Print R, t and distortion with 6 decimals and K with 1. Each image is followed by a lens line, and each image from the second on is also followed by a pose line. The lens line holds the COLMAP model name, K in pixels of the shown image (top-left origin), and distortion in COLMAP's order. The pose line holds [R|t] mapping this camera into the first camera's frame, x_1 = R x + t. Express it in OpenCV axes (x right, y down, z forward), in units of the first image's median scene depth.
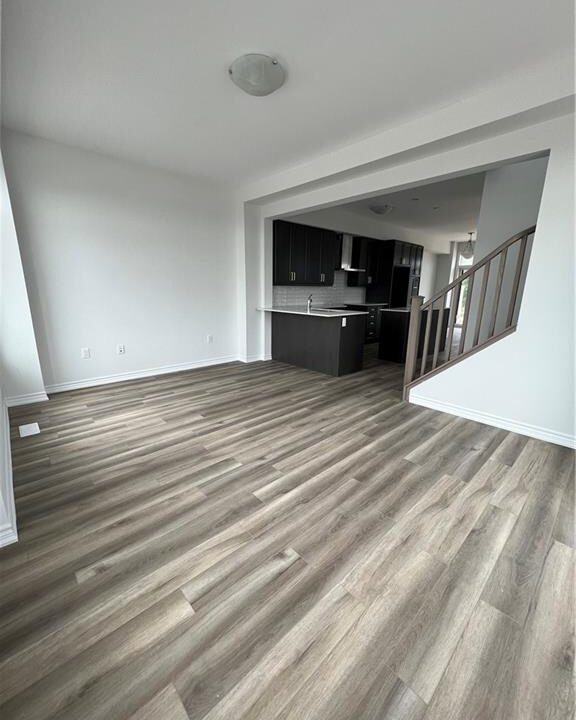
lens RADIAL K [[306.8, 0, 288.0], [0, 306.8, 360.0], [0, 0, 1]] dist [0.000657, -0.000707]
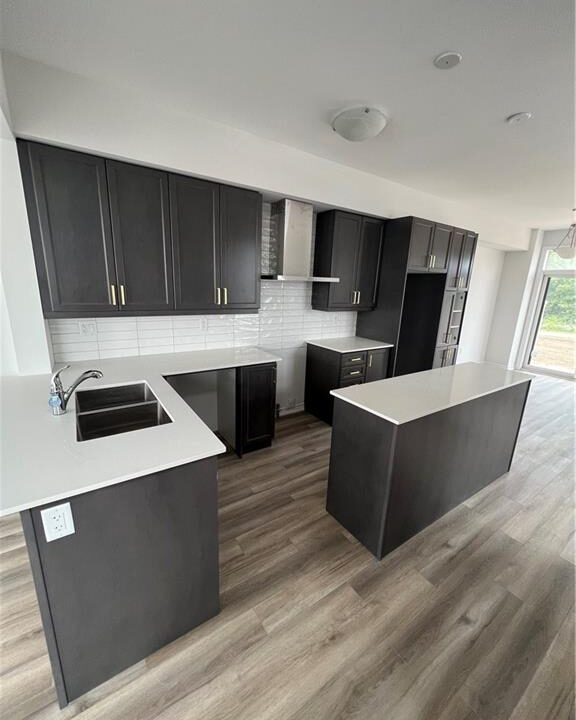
lens RADIAL K [[306.8, 0, 288.0], [0, 306.8, 360.0], [0, 0, 1]] dist [0.000657, -0.000707]
pose [[0.988241, 0.062462, -0.139564, 0.425024], [-0.061286, 0.998039, 0.012718, -0.290102], [0.140085, -0.004015, 0.990131, 0.889609]]
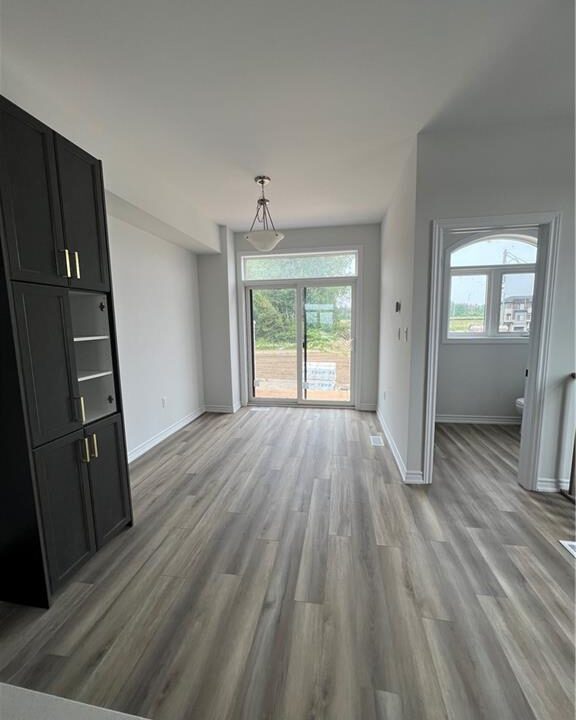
lens RADIAL K [[306.8, 0, 288.0], [0, 306.8, 360.0], [0, 0, 1]] dist [0.000657, -0.000707]
pose [[0.795296, -0.099956, 0.597924, 0.822863], [0.165203, 0.984718, -0.055118, -0.385263], [-0.583278, 0.142614, 0.799655, 1.549399]]
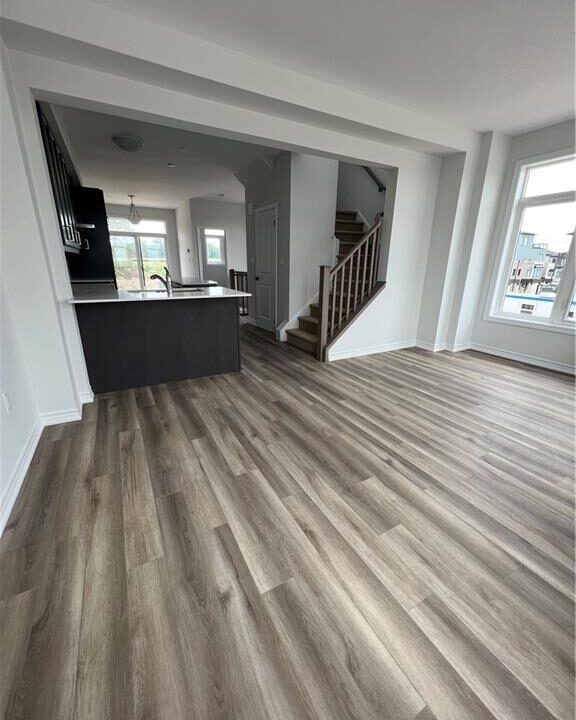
lens RADIAL K [[306.8, 0, 288.0], [0, 306.8, 360.0], [0, 0, 1]] dist [0.000657, -0.000707]
pose [[0.242460, -0.304455, 0.921151, -0.625847], [0.214998, 0.942736, 0.254999, -0.172087], [-0.946039, 0.136219, 0.294033, 0.740017]]
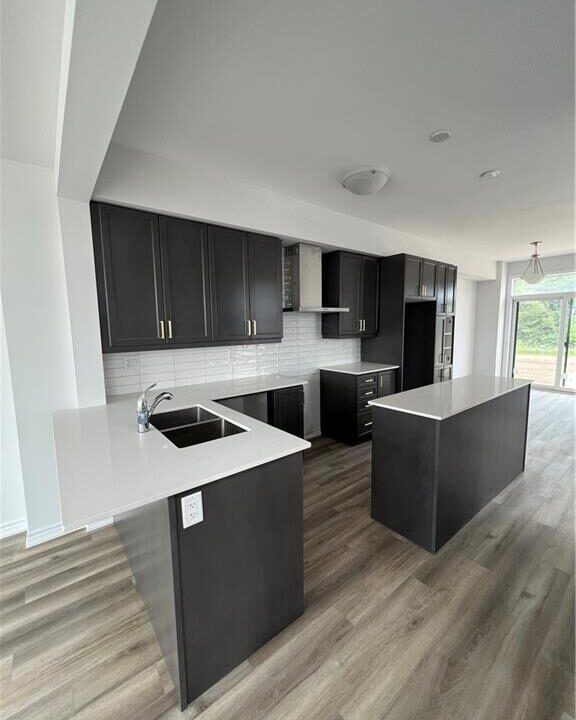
lens RADIAL K [[306.8, 0, 288.0], [0, 306.8, 360.0], [0, 0, 1]] dist [0.000657, -0.000707]
pose [[0.996432, -0.018444, -0.082358, 0.324061], [0.008590, 0.992925, -0.118428, -0.245348], [0.083960, 0.117298, 0.989541, 0.817089]]
